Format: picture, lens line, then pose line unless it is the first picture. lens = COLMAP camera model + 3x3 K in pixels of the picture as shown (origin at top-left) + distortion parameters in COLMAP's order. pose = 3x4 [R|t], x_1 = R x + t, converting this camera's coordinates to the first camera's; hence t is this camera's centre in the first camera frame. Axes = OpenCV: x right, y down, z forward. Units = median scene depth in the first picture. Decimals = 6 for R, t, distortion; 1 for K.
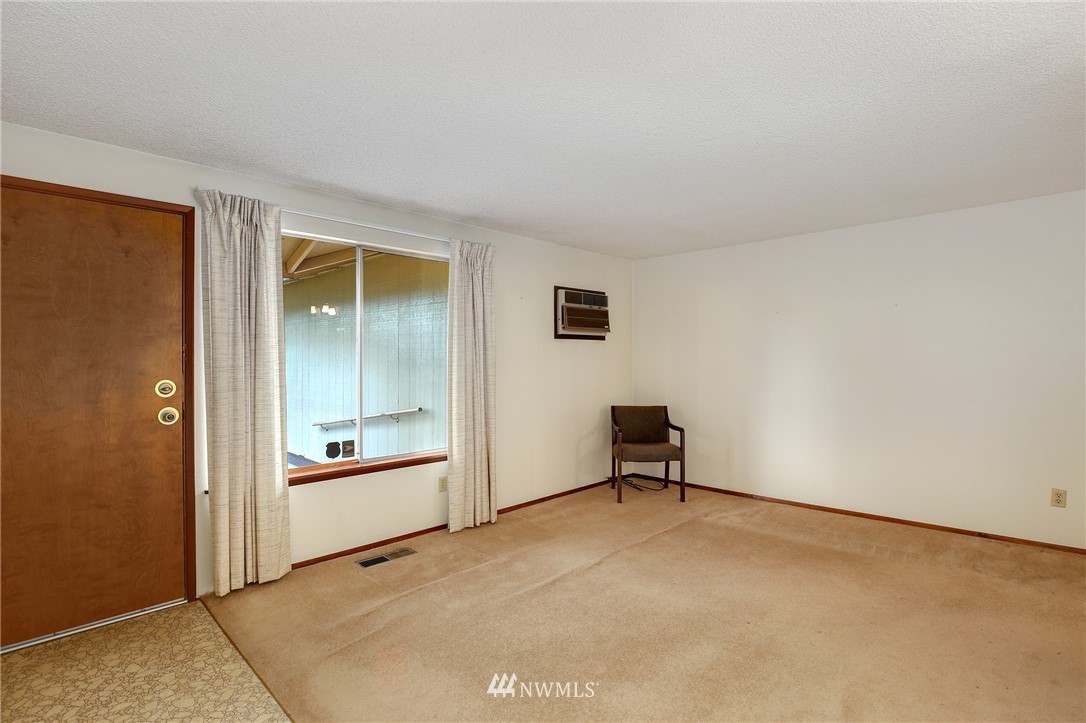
lens RADIAL K [[539.0, 0, 549.4], [0, 539.0, 358.7], [0, 0, 1]] dist [-0.021781, -0.000023]
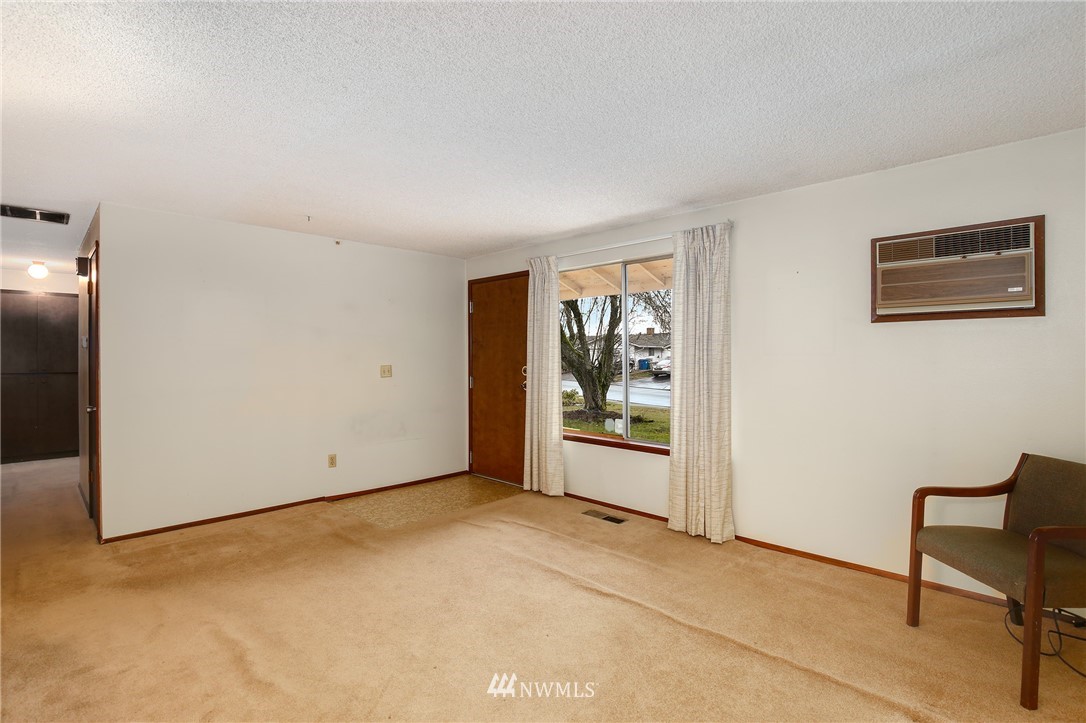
lens RADIAL K [[501.3, 0, 544.3], [0, 501.3, 363.1], [0, 0, 1]] dist [-0.004869, -0.000159]
pose [[-0.007786, 0.019066, -0.999788, 0.720285], [0.003056, 0.999814, 0.019043, -0.003434], [0.999965, -0.002907, -0.007843, 0.744213]]
